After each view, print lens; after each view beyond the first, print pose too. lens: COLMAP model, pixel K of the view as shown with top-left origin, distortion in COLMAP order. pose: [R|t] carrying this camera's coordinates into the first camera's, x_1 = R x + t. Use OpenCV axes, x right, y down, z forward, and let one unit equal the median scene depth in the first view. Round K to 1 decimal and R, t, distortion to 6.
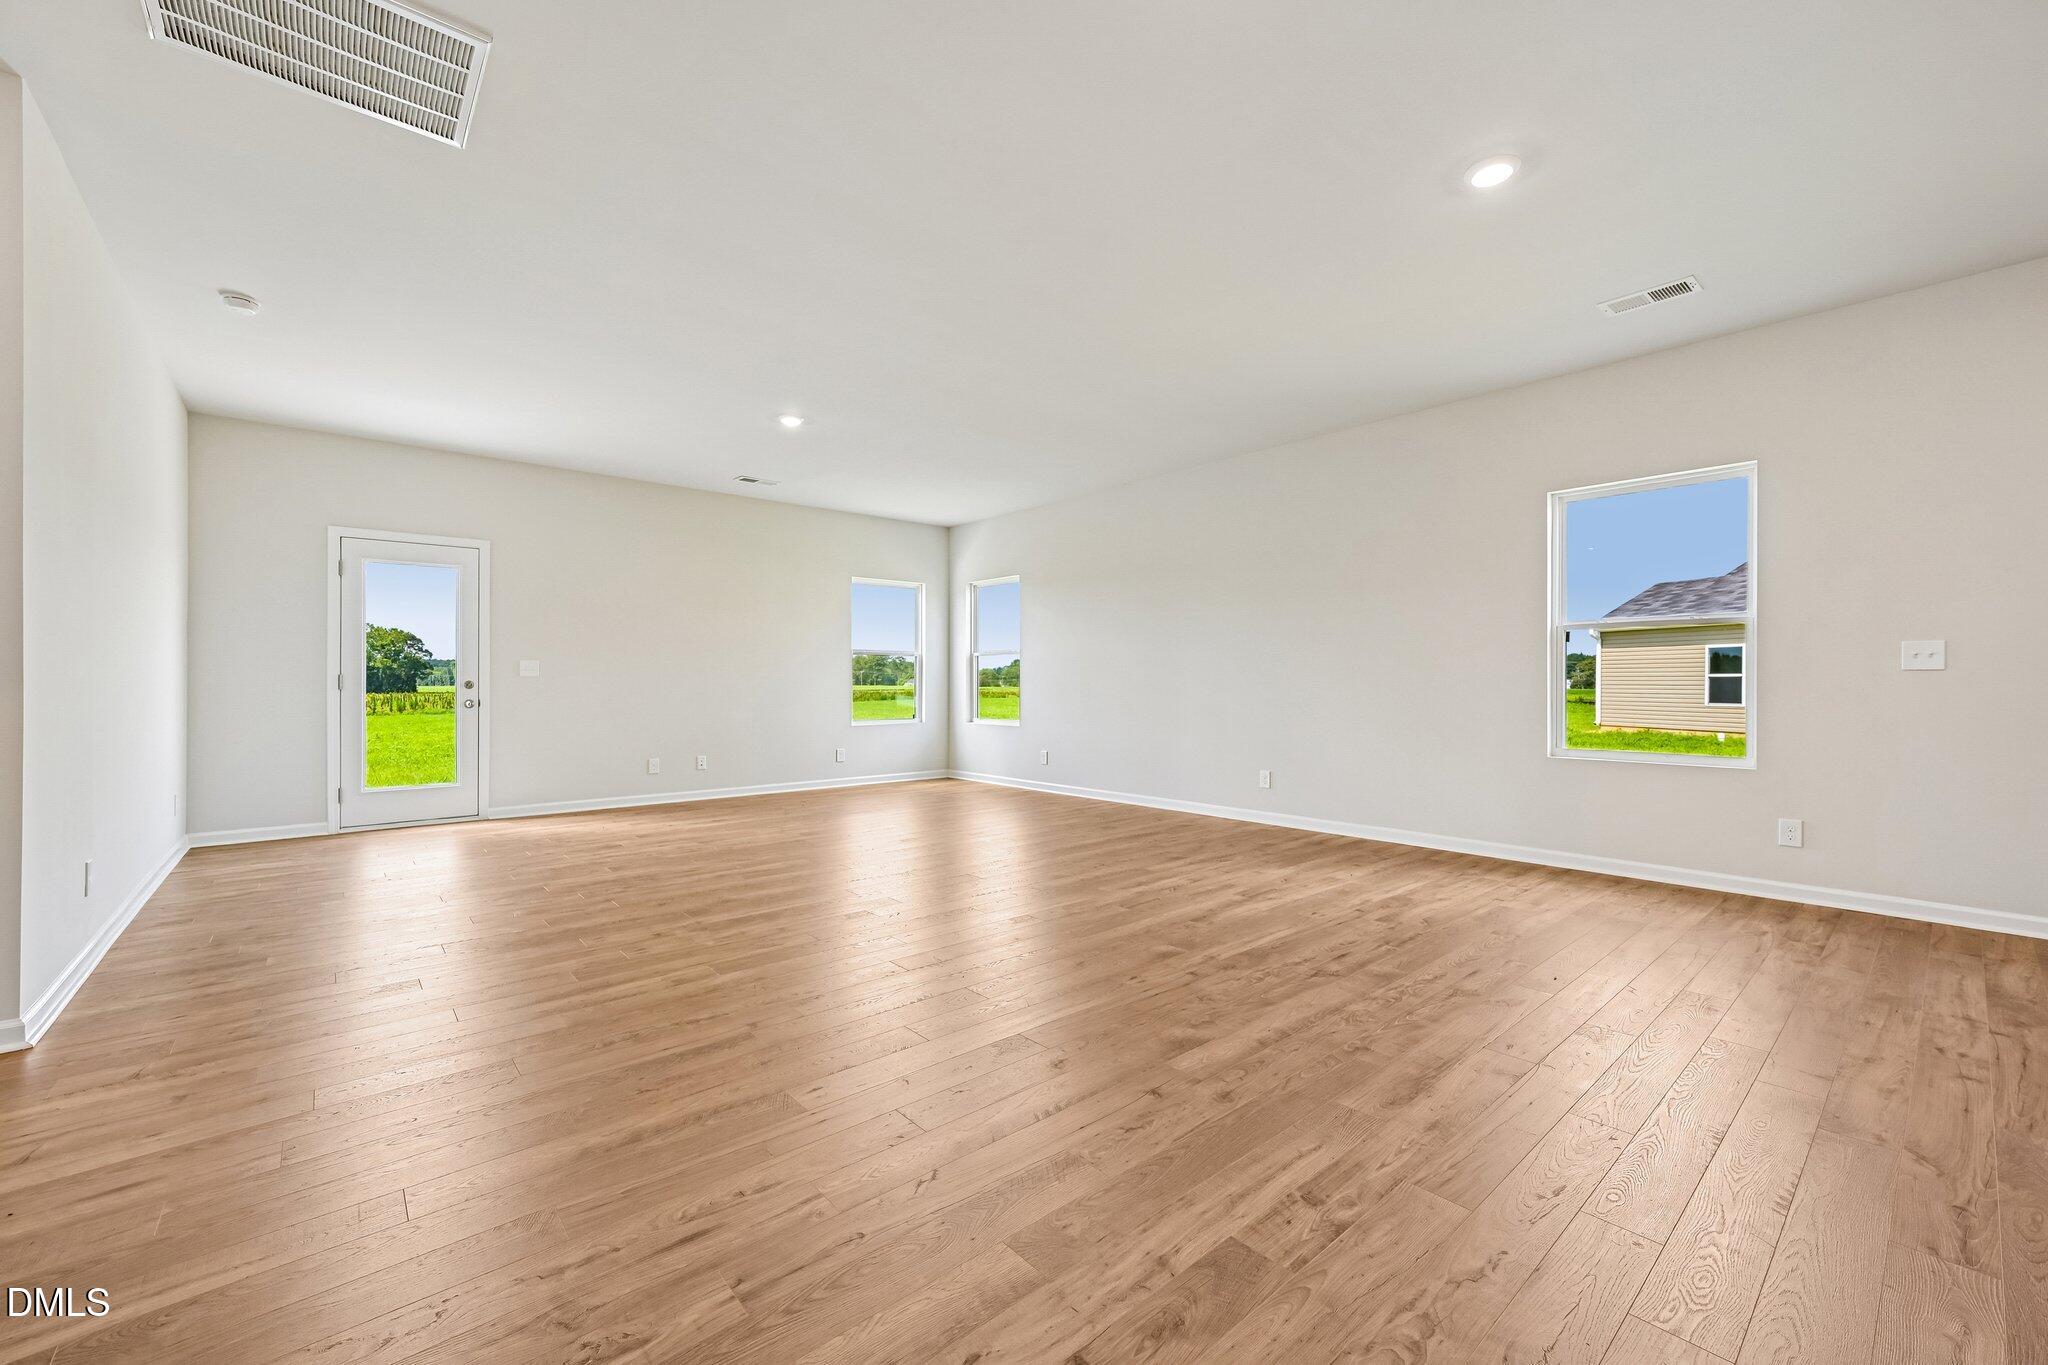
lens RADIAL K [[821.7, 0, 1024.0], [0, 821.7, 682.5], [0, 0, 1]] dist [0.001779, -0.000068]
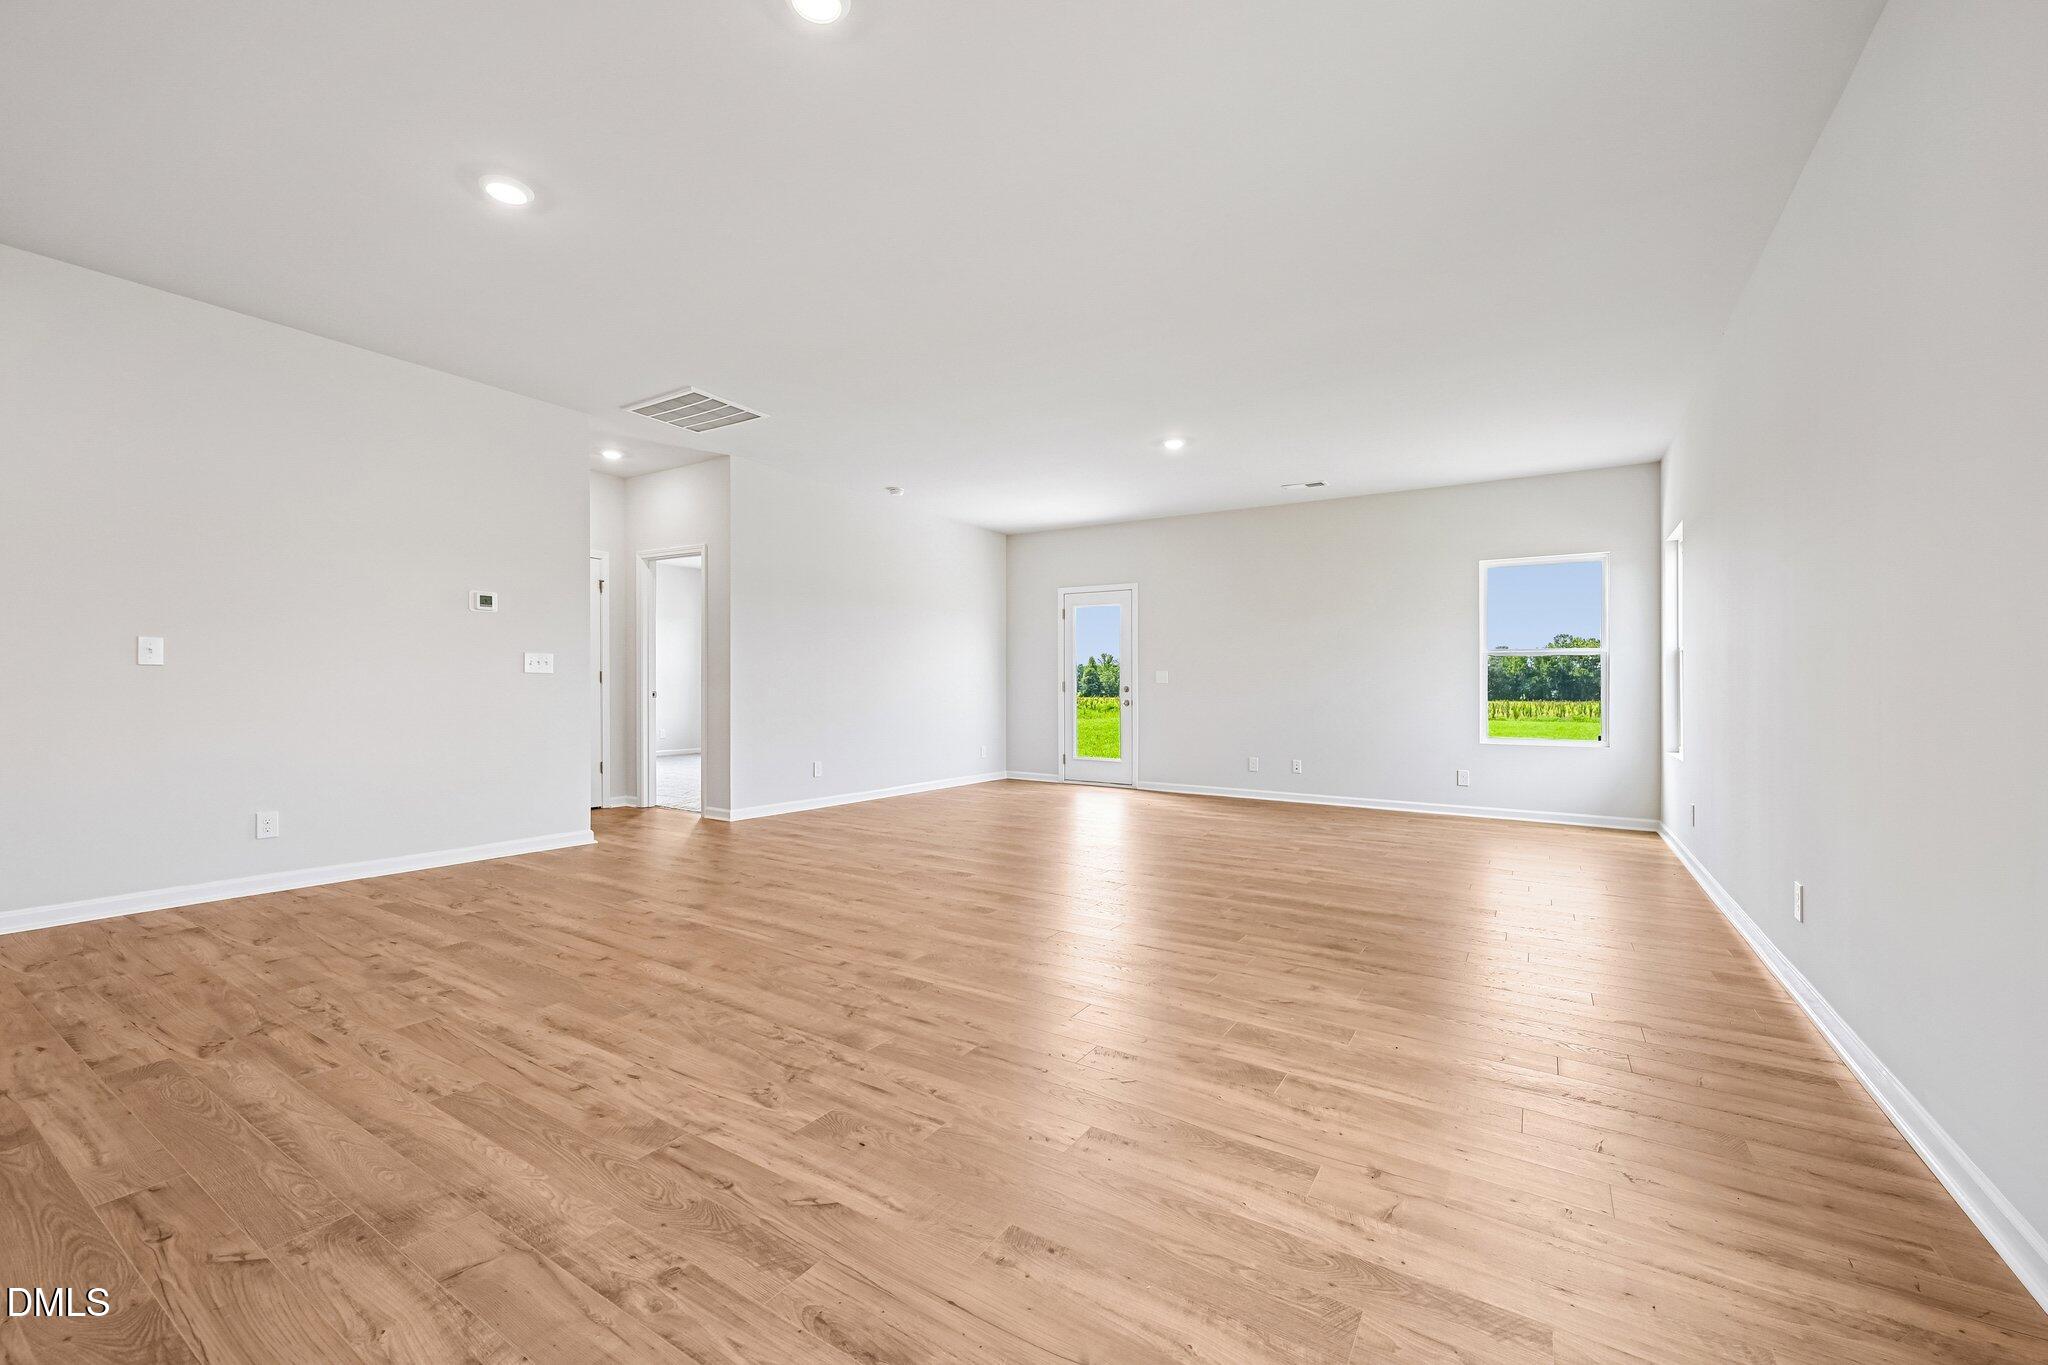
lens RADIAL K [[837.8, 0, 1024.0], [0, 837.8, 682.5], [0, 0, 1]] dist [0.012939, -0.000013]
pose [[0.274797, -0.003059, -0.961498, 1.297417], [-0.007431, 0.999958, -0.005305, 0.000341], [0.961474, 0.008602, 0.274762, 0.924196]]
